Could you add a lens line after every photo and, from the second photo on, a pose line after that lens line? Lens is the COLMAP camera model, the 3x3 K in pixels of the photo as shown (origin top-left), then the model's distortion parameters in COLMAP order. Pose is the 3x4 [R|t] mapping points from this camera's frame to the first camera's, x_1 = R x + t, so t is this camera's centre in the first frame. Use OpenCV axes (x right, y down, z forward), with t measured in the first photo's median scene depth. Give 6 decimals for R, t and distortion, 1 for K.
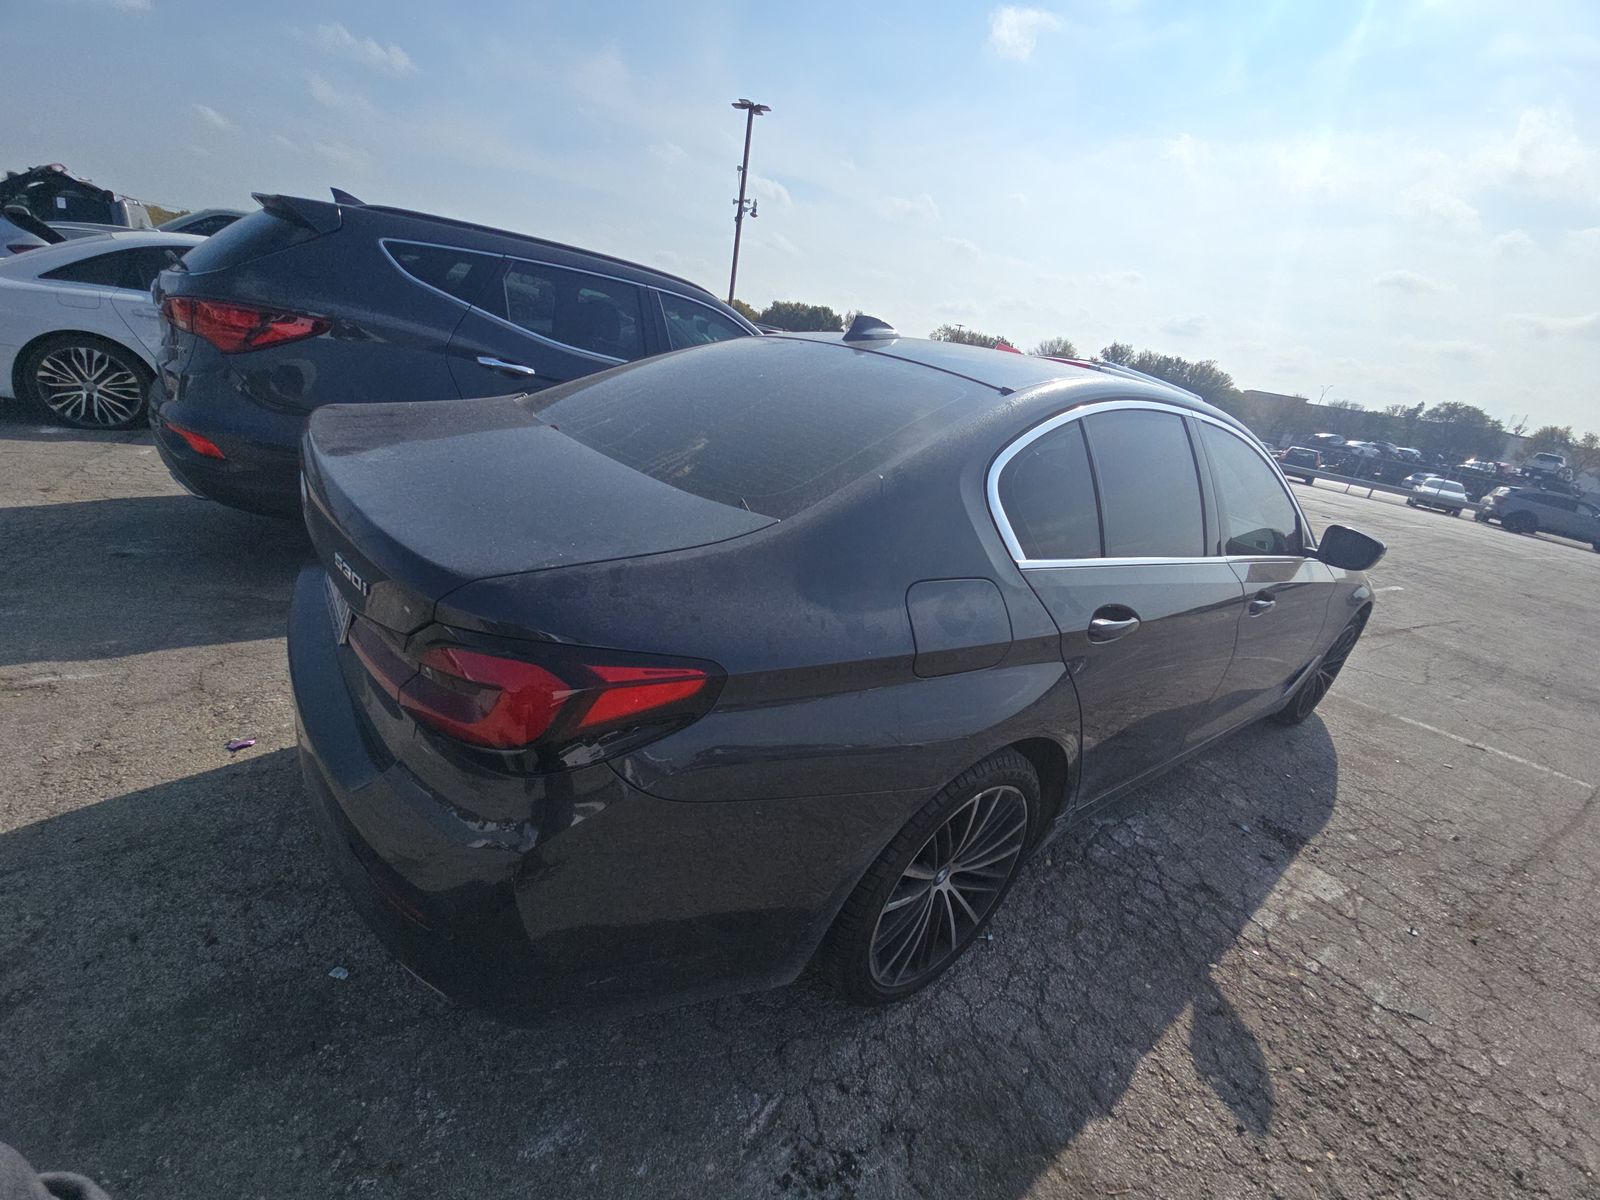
lens RADIAL K [[651.0, 0, 801.3], [0, 651.0, 611.9], [0, 0, 1]] dist [0.011386, -0.009335]
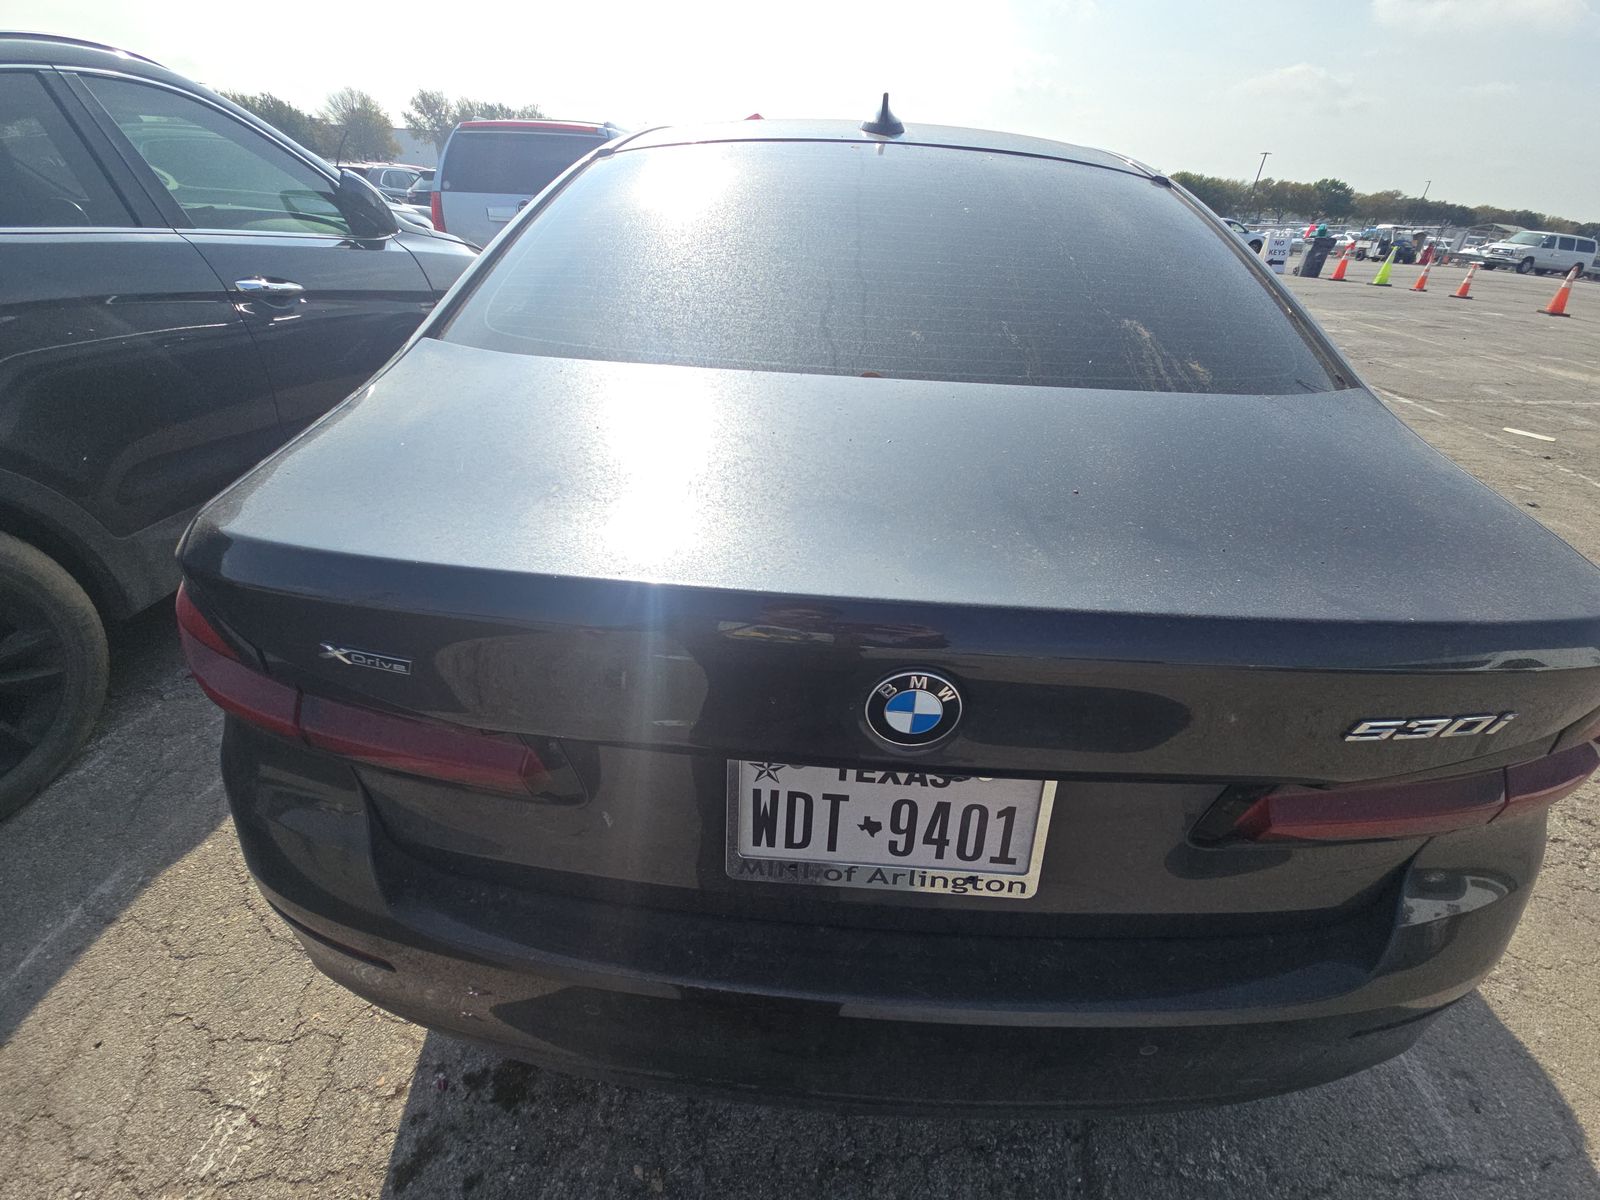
lens RADIAL K [[651.0, 0, 801.3], [0, 651.0, 611.9], [0, 0, 1]] dist [0.011386, -0.009335]
pose [[0.647062, -0.519758, 0.557820, -0.408740], [0.341451, 0.851702, 0.397510, -0.170724], [-0.681705, -0.066745, 0.728576, 0.307017]]
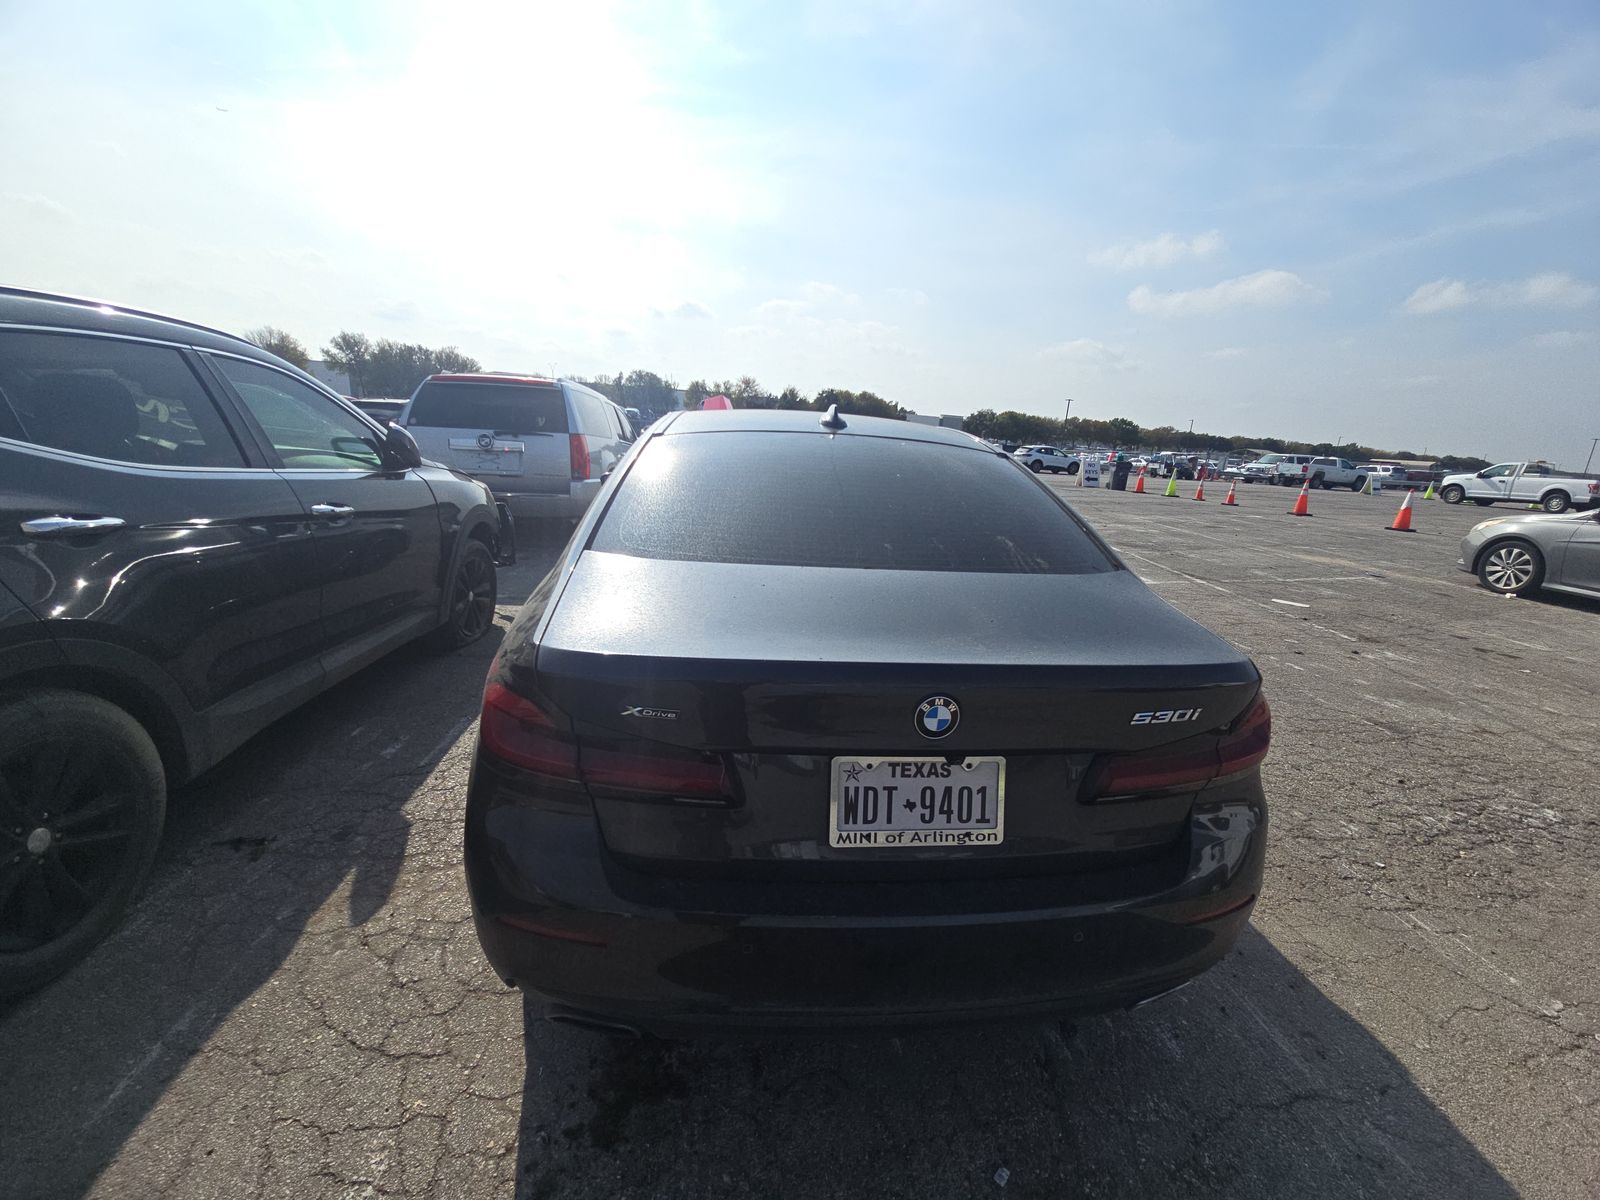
lens RADIAL K [[646.3, 0, 798.1], [0, 646.3, 617.7], [0, 0, 1]] dist [0.008277, -0.008718]
pose [[0.529463, -0.364812, 0.765886, -0.591406], [0.340961, 0.918195, 0.201652, -0.216187], [-0.776798, 0.154370, 0.610537, 0.247068]]
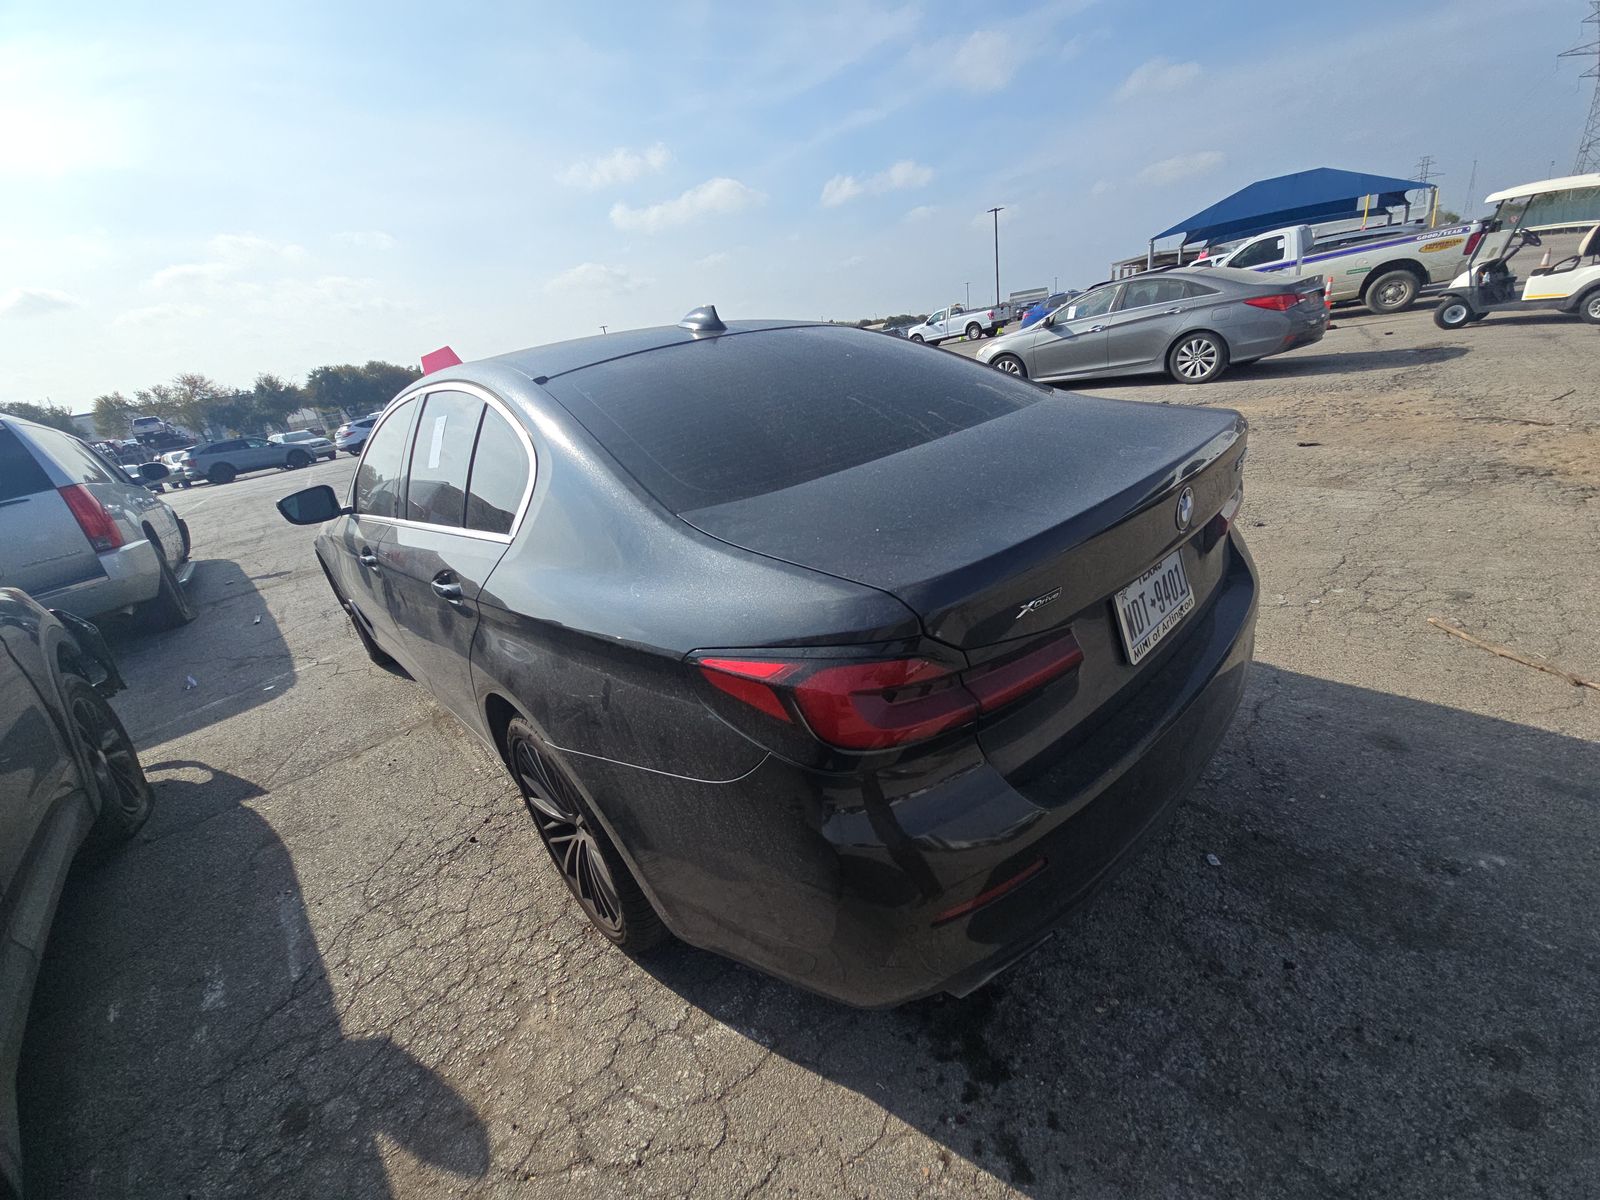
lens RADIAL K [[651.0, 0, 801.3], [0, 651.0, 611.9], [0, 0, 1]] dist [0.011386, -0.009335]
pose [[-0.122224, -0.512846, 0.849735, -0.645767], [0.486859, 0.715090, 0.501612, -0.337298], [-0.864887, 0.475010, 0.162282, 0.573909]]
